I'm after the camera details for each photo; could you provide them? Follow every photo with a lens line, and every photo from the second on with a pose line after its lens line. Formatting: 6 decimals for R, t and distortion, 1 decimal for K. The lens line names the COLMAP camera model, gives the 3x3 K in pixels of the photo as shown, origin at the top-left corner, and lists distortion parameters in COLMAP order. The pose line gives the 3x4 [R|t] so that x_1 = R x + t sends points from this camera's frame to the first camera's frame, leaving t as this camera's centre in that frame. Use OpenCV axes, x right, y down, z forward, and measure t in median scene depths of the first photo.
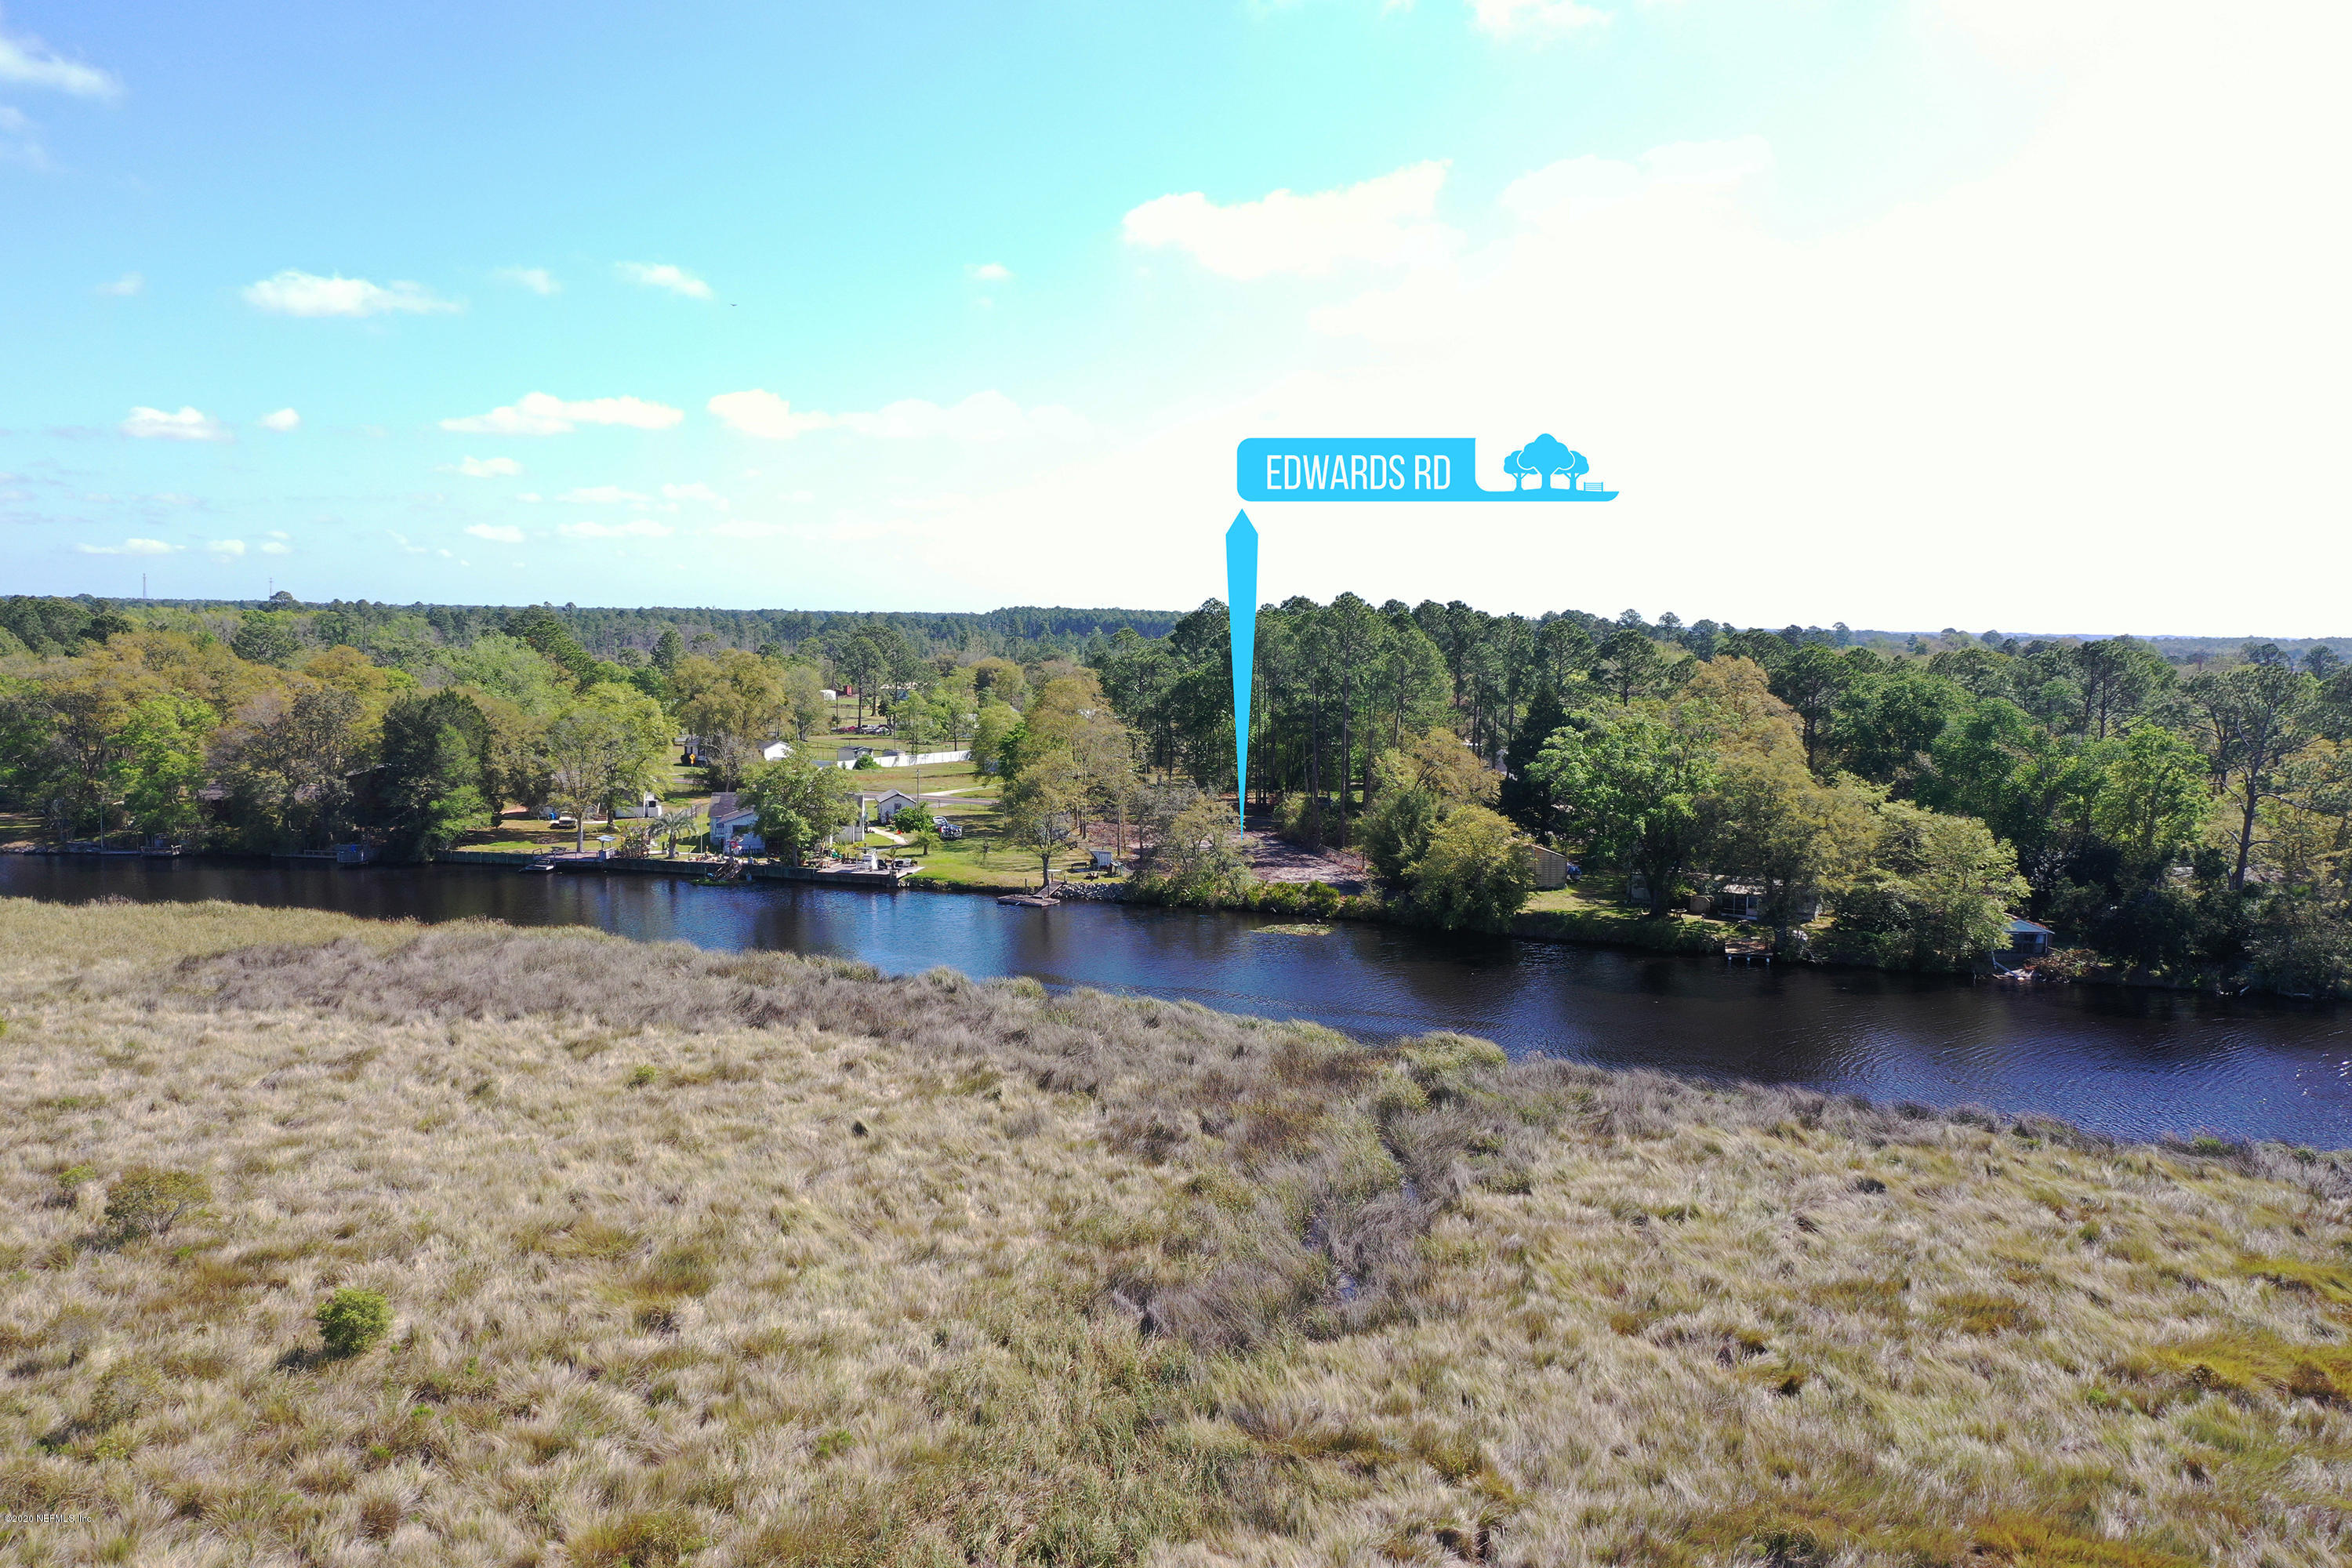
lens RADIAL K [[1837.6, 0, 1164.0], [0, 1837.6, 828.1], [0, 0, 1]] dist [-0.004647, 0.003508]
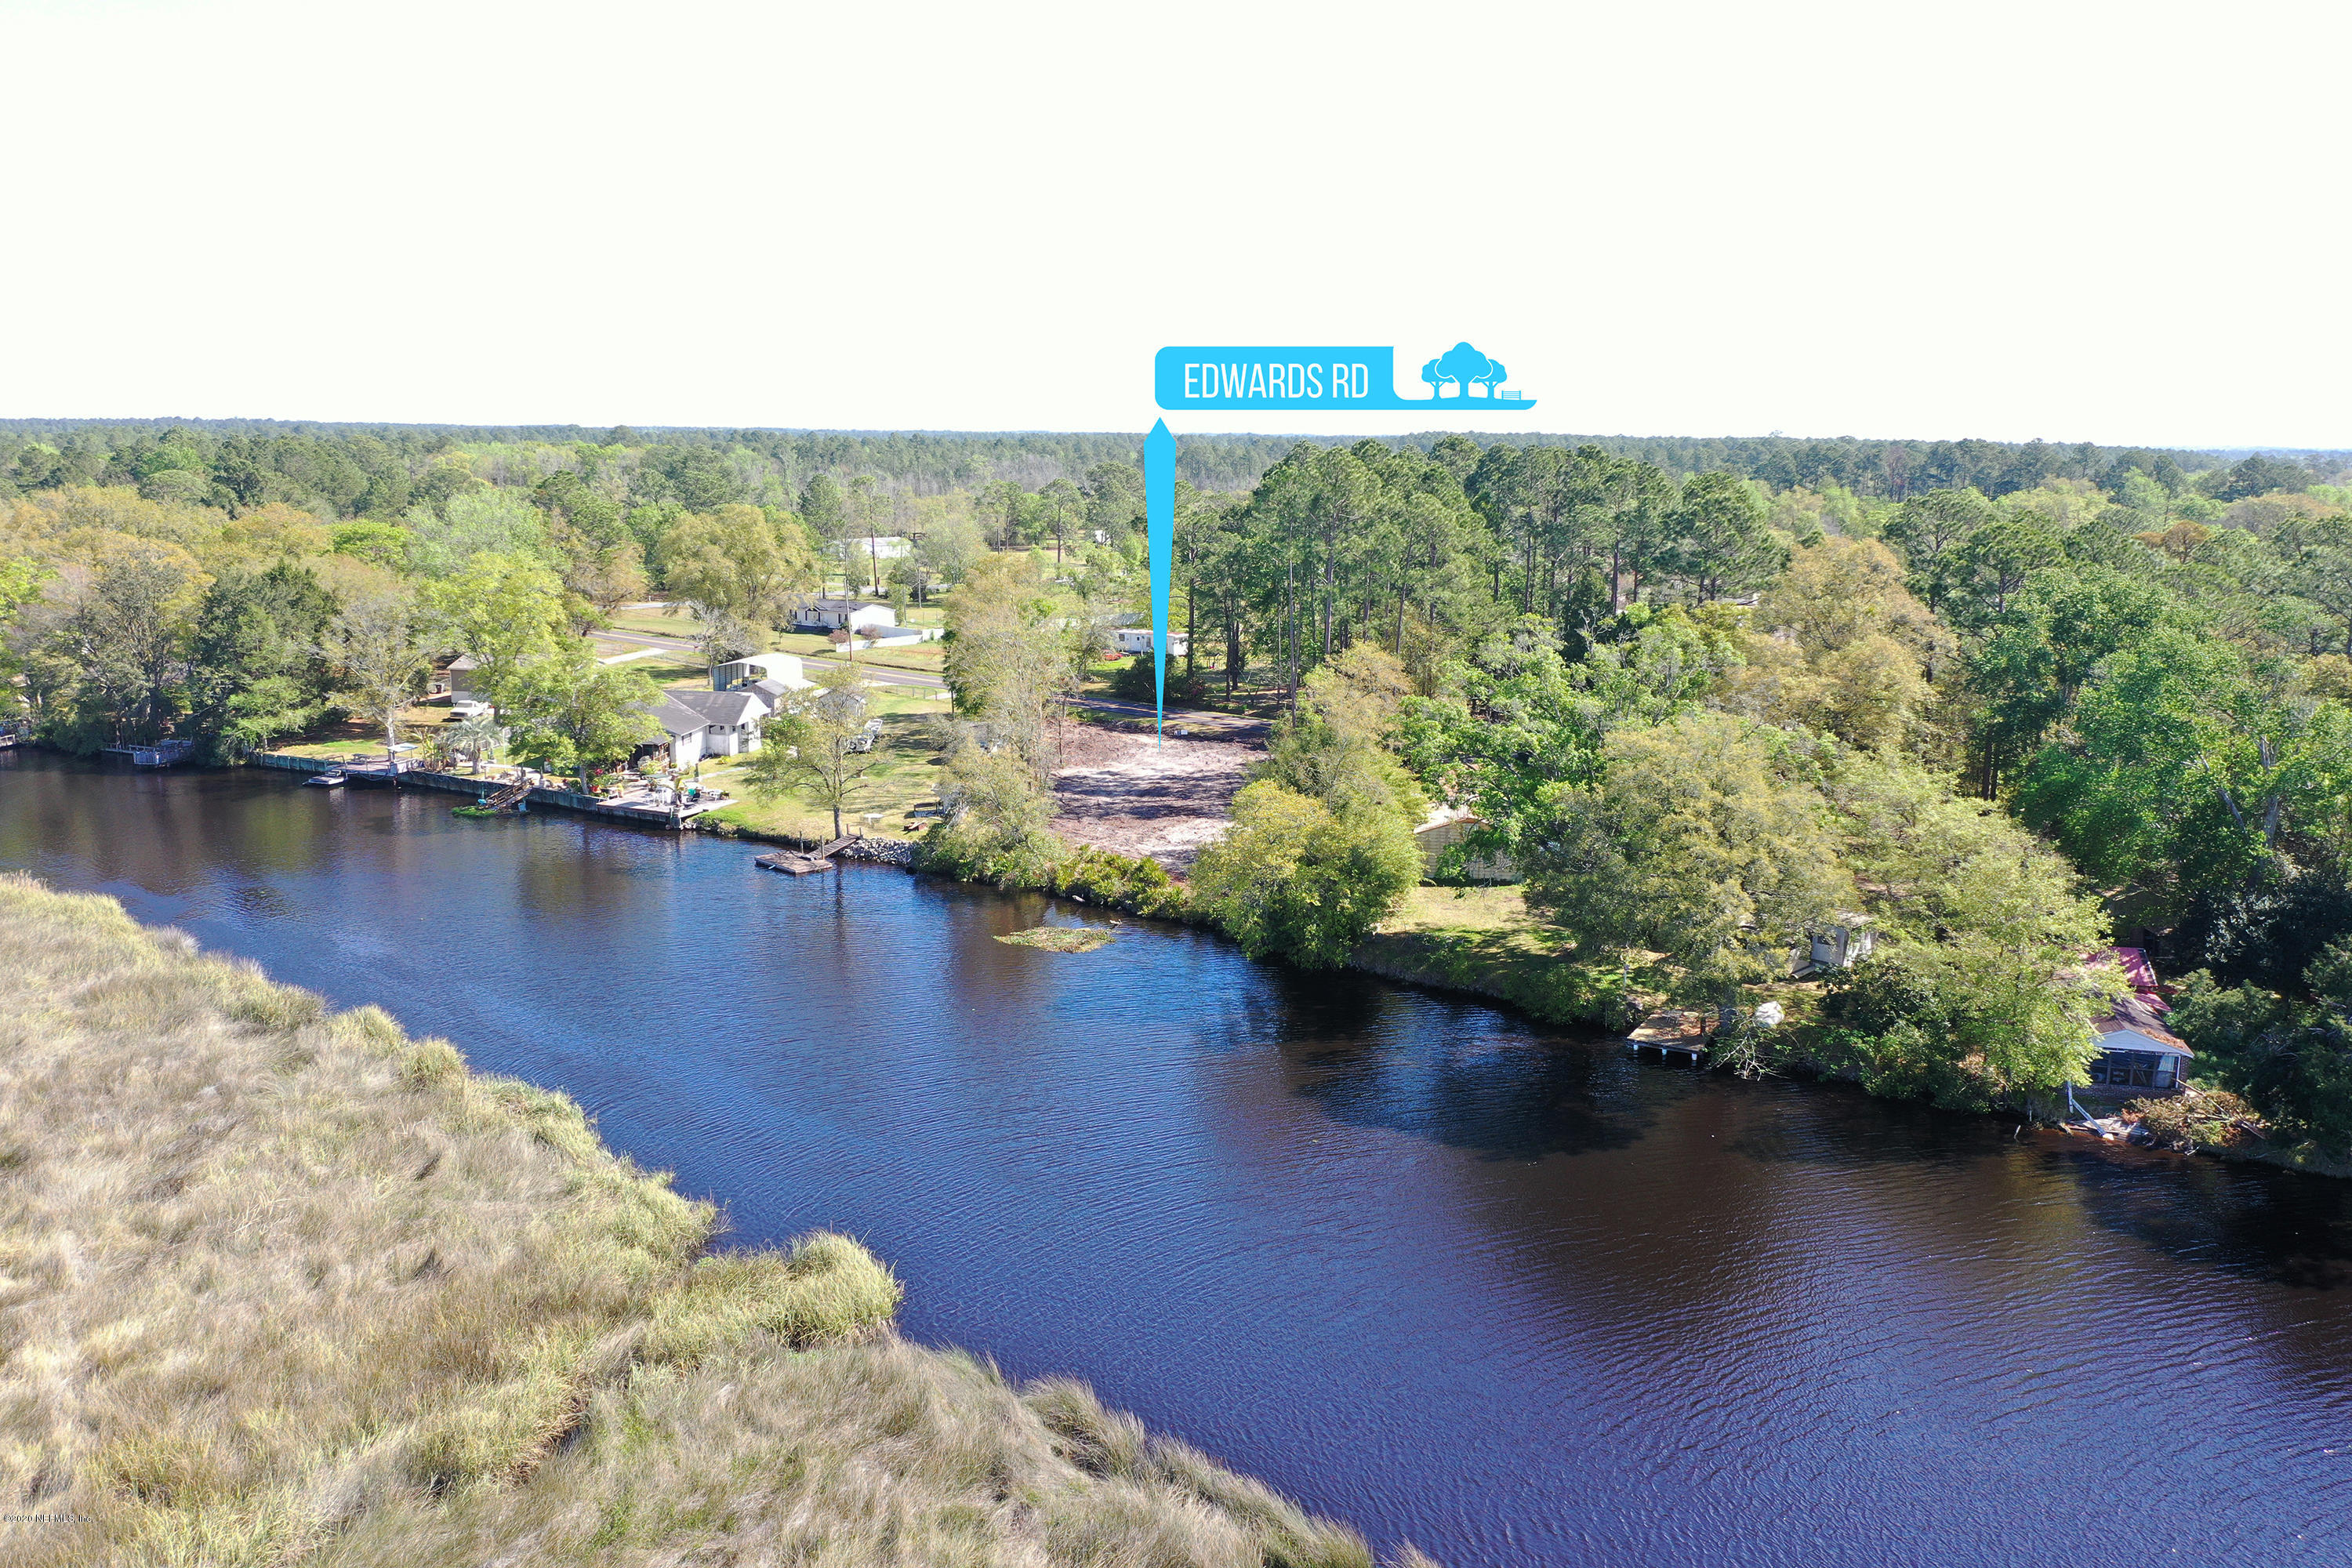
lens RADIAL K [[1854.5, 0, 1180.5], [0, 1854.5, 782.8], [0, 0, 1]] dist [-0.005987, 0.002861]
pose [[0.965426, 0.041661, -0.257325, 0.296440], [-0.022855, 0.996873, 0.075645, -0.058681], [0.259672, -0.067149, 0.963360, 0.335184]]
